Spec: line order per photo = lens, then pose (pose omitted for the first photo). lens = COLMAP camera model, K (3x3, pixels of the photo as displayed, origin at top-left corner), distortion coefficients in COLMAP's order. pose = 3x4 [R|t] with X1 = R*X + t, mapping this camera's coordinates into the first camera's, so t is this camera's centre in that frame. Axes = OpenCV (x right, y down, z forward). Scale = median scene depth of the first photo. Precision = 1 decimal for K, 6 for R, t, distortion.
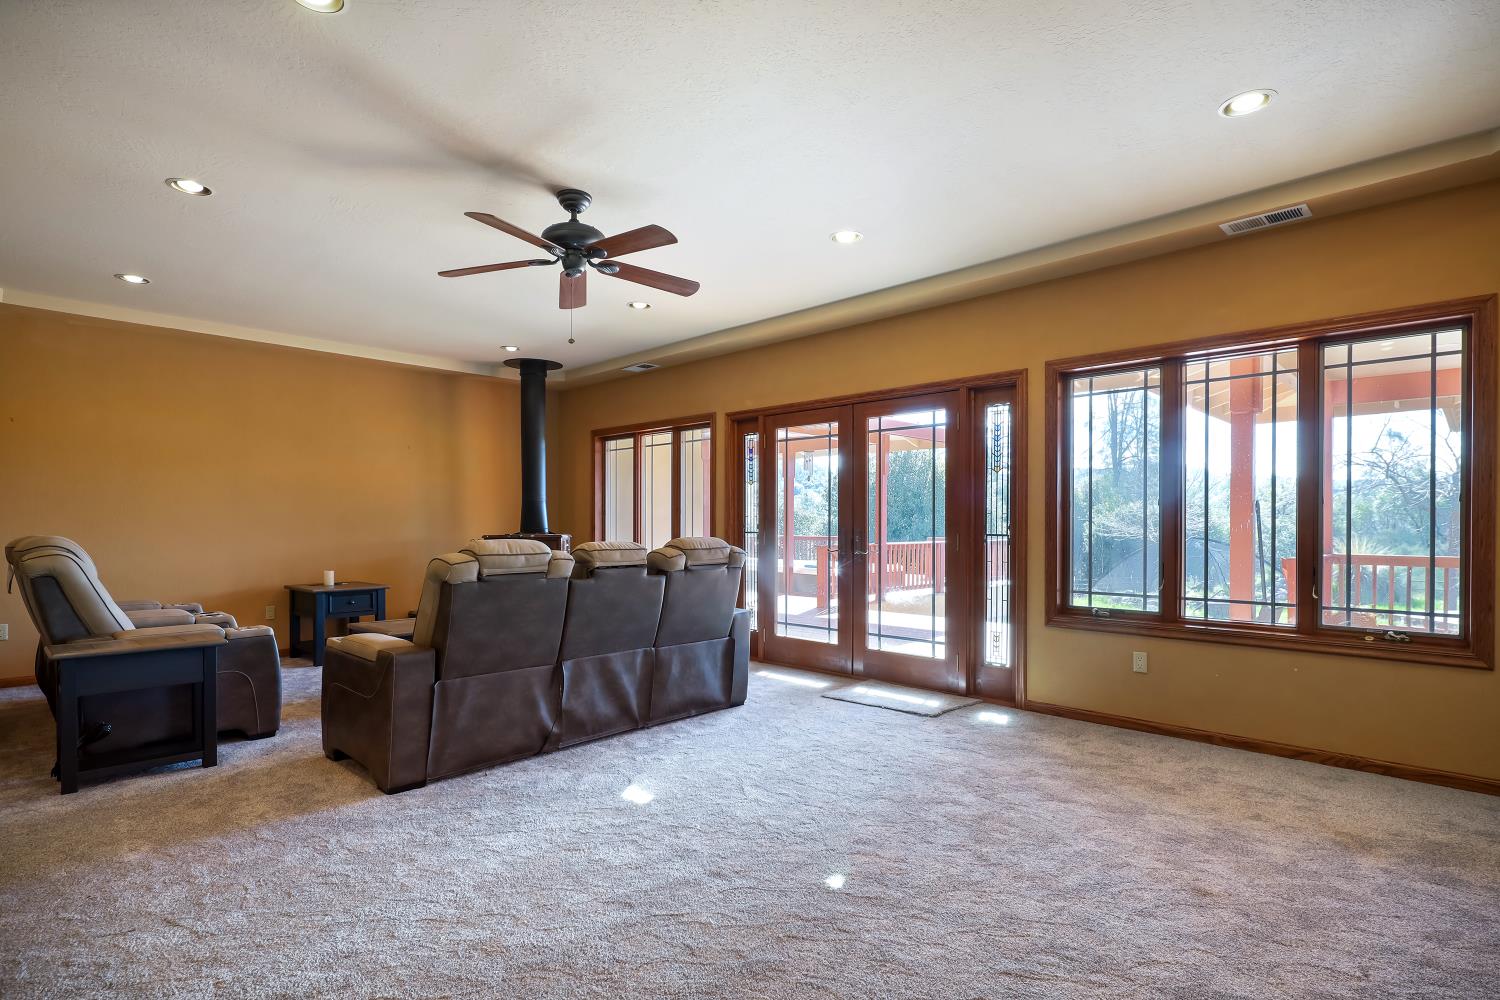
lens RADIAL K [[761.9, 0, 755.3], [0, 761.9, 530.2], [0, 0, 1]] dist [0.005599, -0.004174]
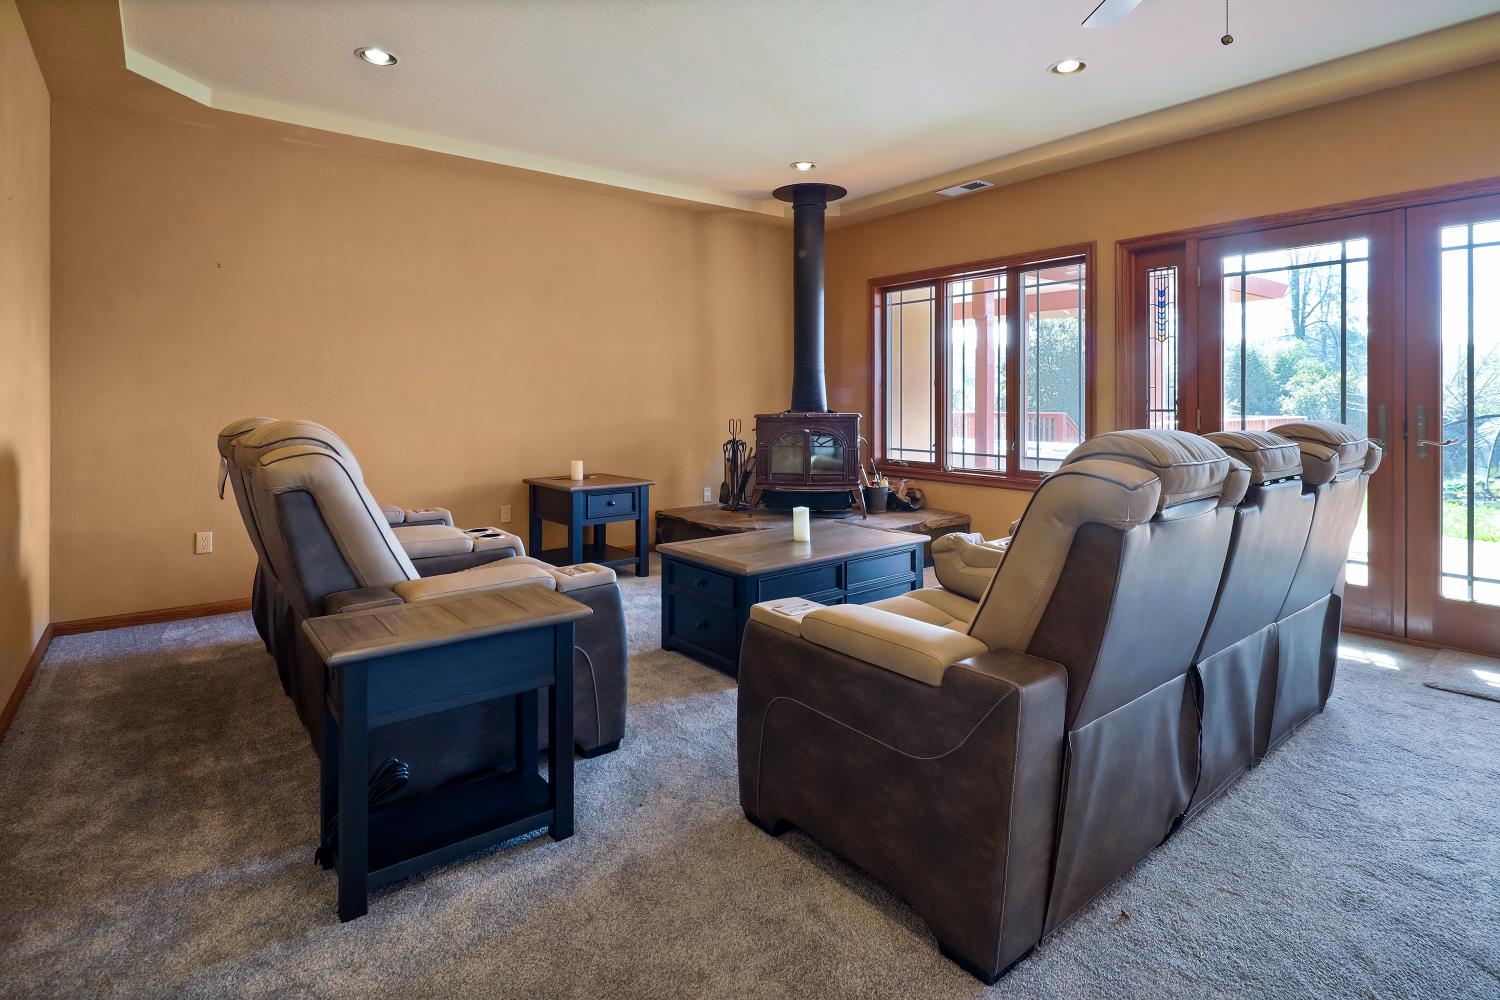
lens RADIAL K [[761.9, 0, 749.5], [0, 761.9, 399.7], [0, 0, 1]] dist [0.005599, -0.004174]
pose [[0.990140, -0.003454, -0.140037, -0.319396], [0.002200, 0.999956, -0.009108, -0.001663], [0.140063, 0.008710, 0.990104, 0.297755]]
